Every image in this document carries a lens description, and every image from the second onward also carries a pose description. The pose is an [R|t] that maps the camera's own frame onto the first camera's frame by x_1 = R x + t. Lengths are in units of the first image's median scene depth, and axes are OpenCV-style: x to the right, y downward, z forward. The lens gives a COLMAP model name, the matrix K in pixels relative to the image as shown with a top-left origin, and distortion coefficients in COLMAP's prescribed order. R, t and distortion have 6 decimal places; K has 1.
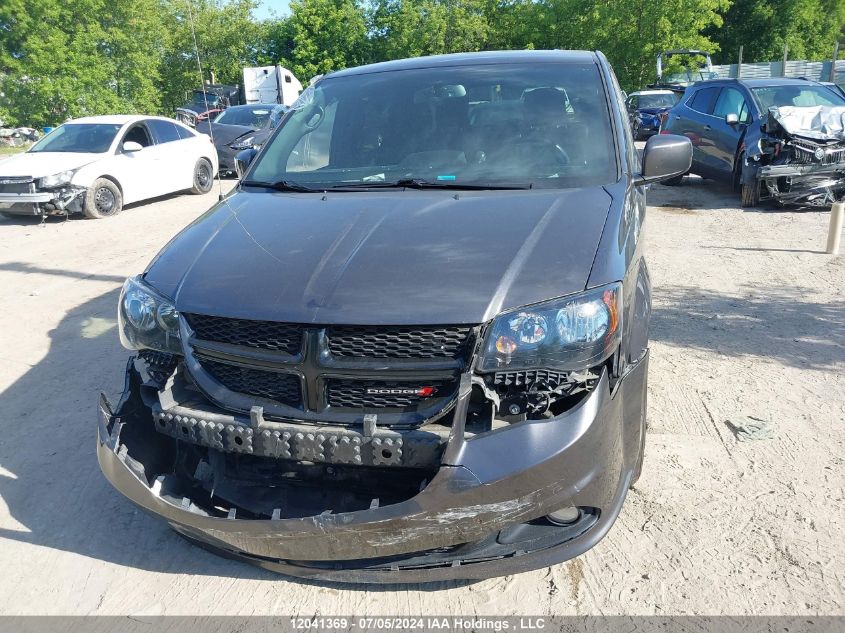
lens RADIAL K [[676.6, 0, 421.8], [0, 676.6, 277.3], [0, 0, 1]] dist [0.049139, -0.068464]
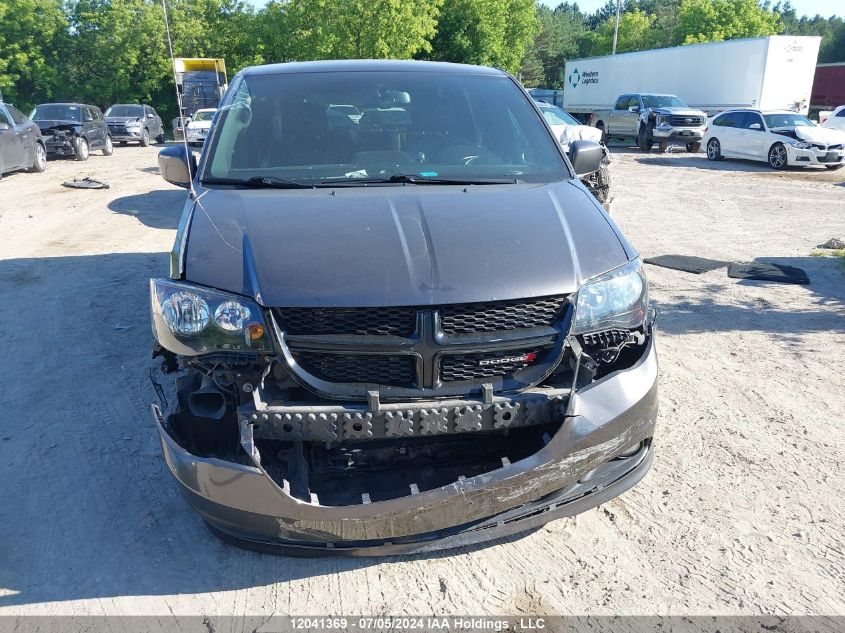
lens RADIAL K [[676.6, 0, 421.8], [0, 676.6, 277.3], [0, 0, 1]] dist [0.049139, -0.068464]
pose [[0.918072, -0.054509, 0.392647, -0.573952], [0.061096, 0.998123, -0.004288, 0.028055], [-0.391677, 0.027926, 0.919679, 0.026971]]
